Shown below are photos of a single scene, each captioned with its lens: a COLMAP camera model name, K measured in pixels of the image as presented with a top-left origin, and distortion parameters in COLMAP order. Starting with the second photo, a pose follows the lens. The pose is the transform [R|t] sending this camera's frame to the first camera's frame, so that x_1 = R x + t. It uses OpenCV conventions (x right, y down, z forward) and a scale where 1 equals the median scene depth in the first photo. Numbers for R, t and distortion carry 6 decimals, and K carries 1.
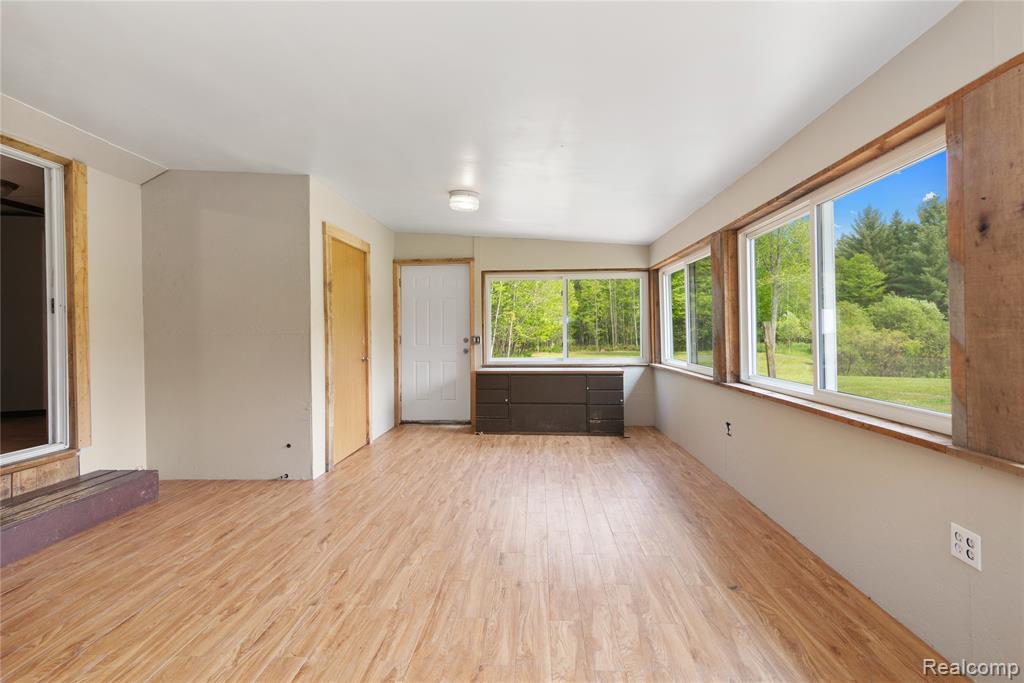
lens RADIAL K [[503.7, 0, 509.5], [0, 503.7, 340.4], [0, 0, 1]] dist [0.014330, 0.000920]
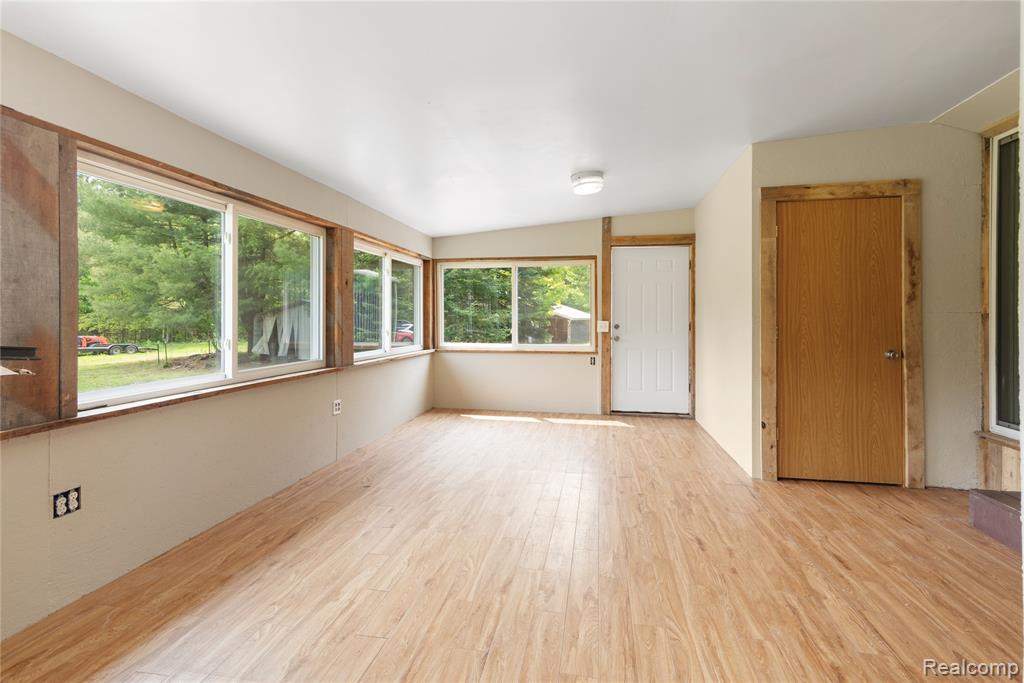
lens RADIAL K [[503.7, 0, 509.3], [0, 503.7, 317.2], [0, 0, 1]] dist [0.014330, 0.000920]
pose [[-0.992608, 0.014808, 0.120455, -0.141019], [0.016290, 0.999803, 0.011334, -0.028696], [-0.120264, 0.013212, -0.992654, 1.940872]]
